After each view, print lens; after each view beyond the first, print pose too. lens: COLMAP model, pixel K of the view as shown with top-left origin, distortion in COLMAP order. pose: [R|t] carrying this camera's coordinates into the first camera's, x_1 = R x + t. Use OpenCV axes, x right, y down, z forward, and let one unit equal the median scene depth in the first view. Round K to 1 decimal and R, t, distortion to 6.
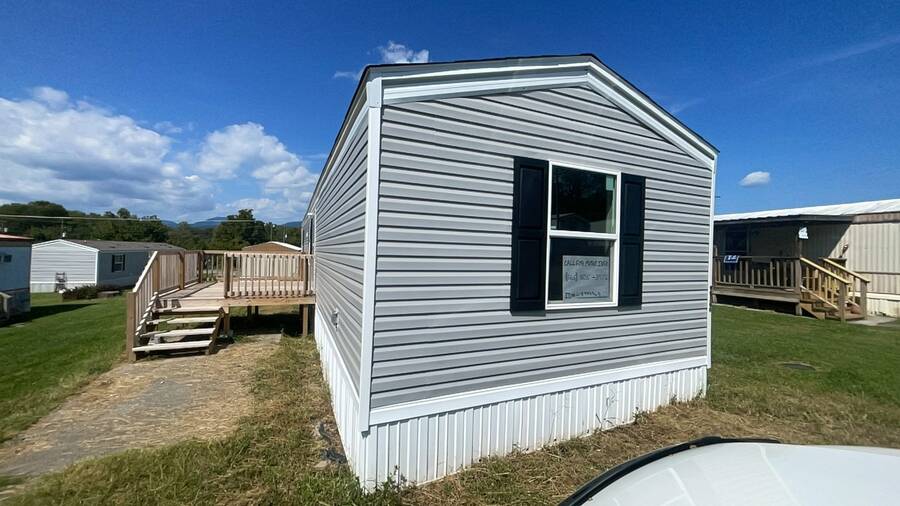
lens RADIAL K [[348.5, 0, 446.5], [0, 348.5, 253.3], [0, 0, 1]] dist [0.000636, -0.001178]
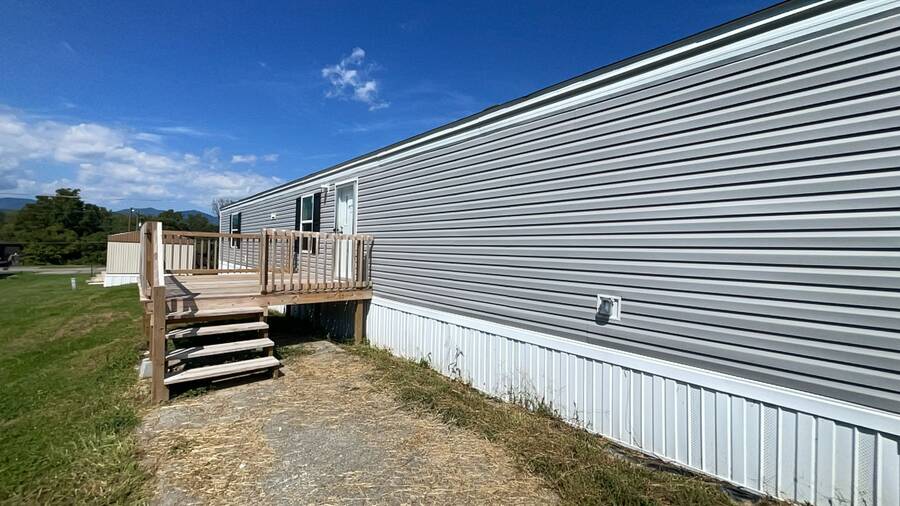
lens RADIAL K [[348.5, 0, 446.1], [0, 348.5, 252.9], [0, 0, 1]] dist [0.000636, -0.001178]
pose [[0.949246, 0.004838, 0.314498, -0.659307], [-0.007939, 0.999932, 0.008580, 0.049100], [-0.314435, -0.010642, 0.949219, 0.298977]]
